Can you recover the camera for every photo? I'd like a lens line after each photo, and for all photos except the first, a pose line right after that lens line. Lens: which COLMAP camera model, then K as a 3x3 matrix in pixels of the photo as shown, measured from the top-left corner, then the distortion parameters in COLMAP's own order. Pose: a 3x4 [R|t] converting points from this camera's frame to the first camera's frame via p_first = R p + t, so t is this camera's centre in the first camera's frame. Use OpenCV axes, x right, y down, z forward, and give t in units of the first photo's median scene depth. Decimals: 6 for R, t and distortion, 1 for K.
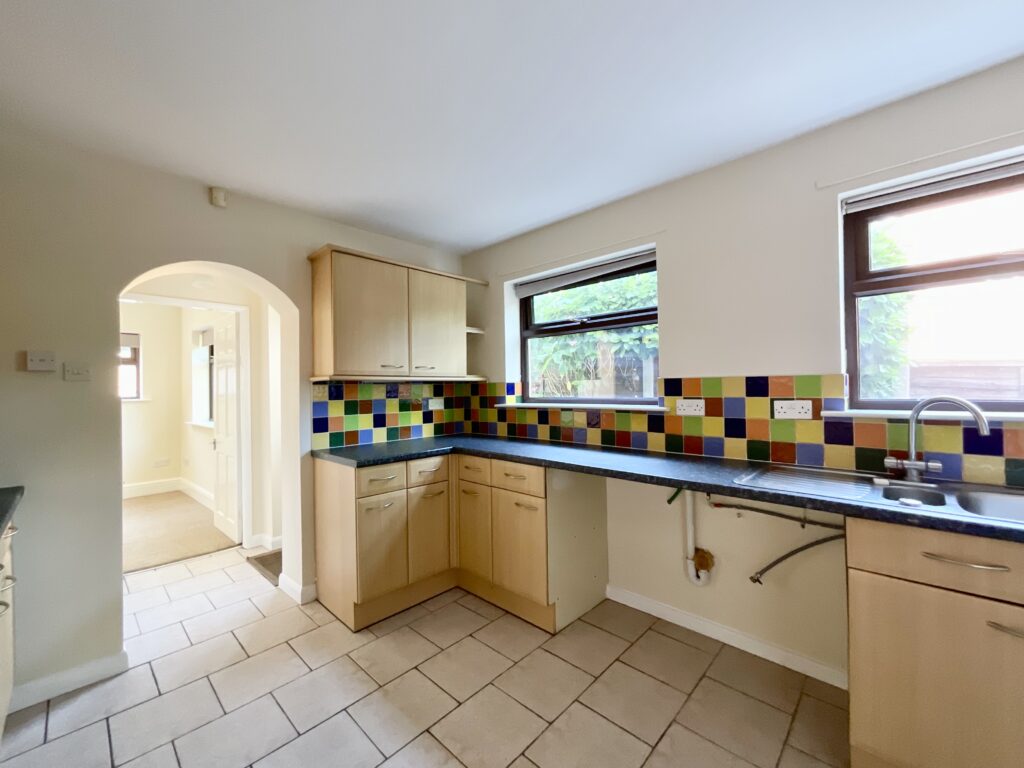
lens RADIAL K [[417.7, 0, 508.6], [0, 417.7, 384.1], [0, 0, 1]] dist [0.000915, 0.000361]
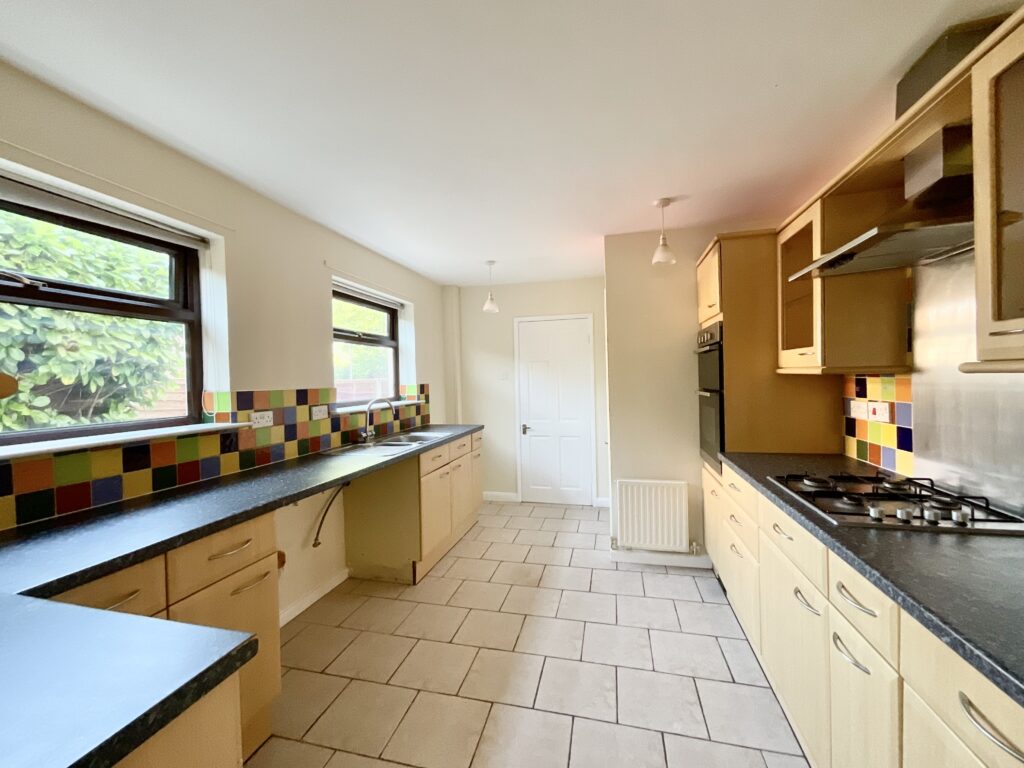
lens RADIAL K [[417.7, 0, 508.6], [0, 417.7, 384.1], [0, 0, 1]] dist [0.000915, 0.000361]
pose [[-0.484491, 0.014555, 0.874675, -0.789804], [0.023465, 0.999718, -0.003638, -0.013282], [-0.874482, 0.018762, -0.484696, 1.019128]]
